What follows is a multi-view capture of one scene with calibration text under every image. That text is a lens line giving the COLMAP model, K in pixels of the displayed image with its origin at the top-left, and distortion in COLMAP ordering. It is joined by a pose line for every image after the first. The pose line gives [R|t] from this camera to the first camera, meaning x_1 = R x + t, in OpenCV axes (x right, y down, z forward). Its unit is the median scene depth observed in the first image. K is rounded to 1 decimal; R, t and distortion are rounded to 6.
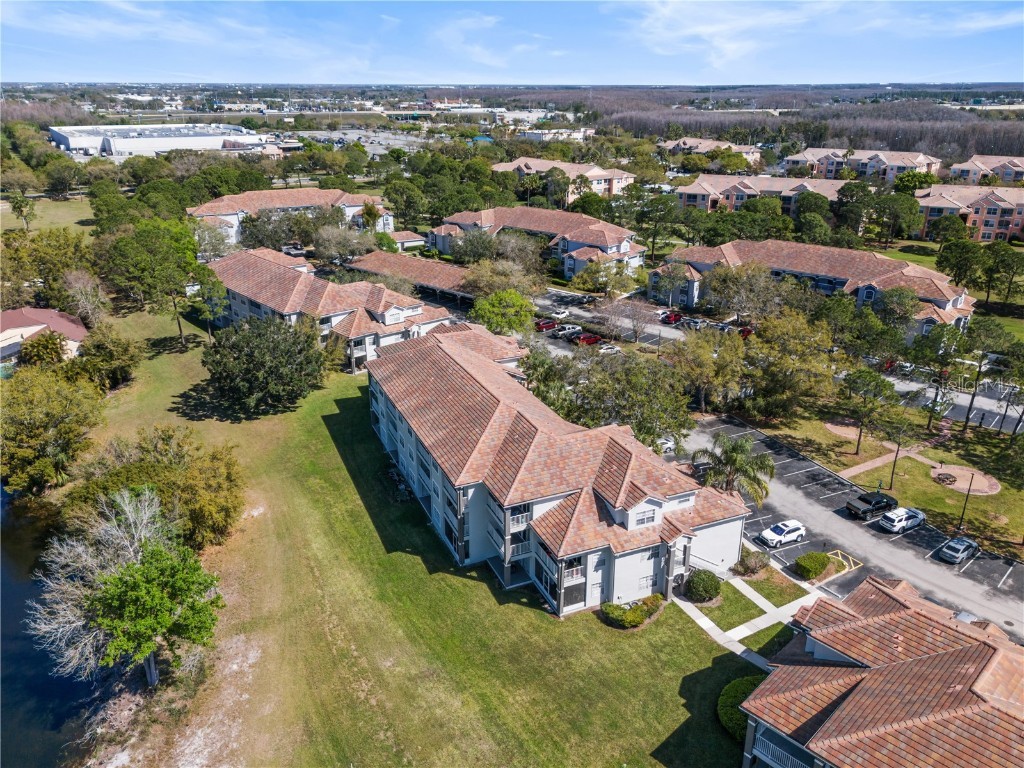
lens RADIAL K [[757.4, 0, 512.0], [0, 757.4, 384.0], [0, 0, 1]] dist [0.034166, -0.004264]
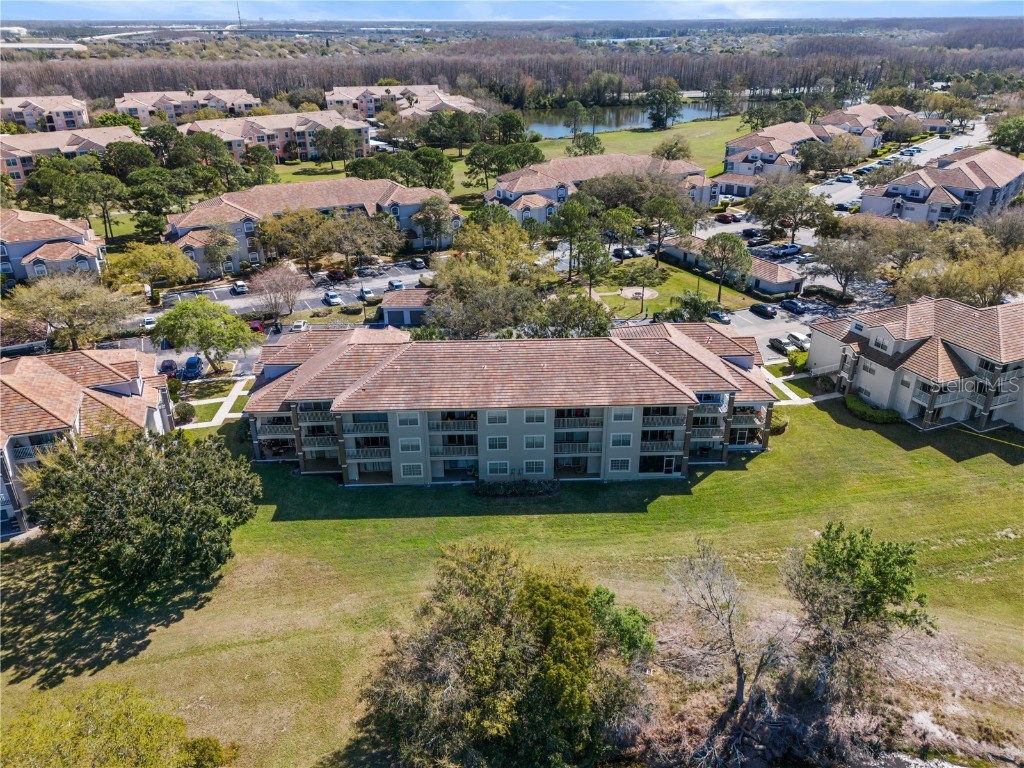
lens RADIAL K [[757.4, 0, 512.0], [0, 757.4, 384.0], [0, 0, 1]] dist [0.034166, -0.004264]
pose [[0.381208, -0.412446, 0.827387, -0.698718], [0.353982, 0.891881, 0.281503, -0.191975], [-0.854036, 0.185569, 0.485991, 0.447063]]
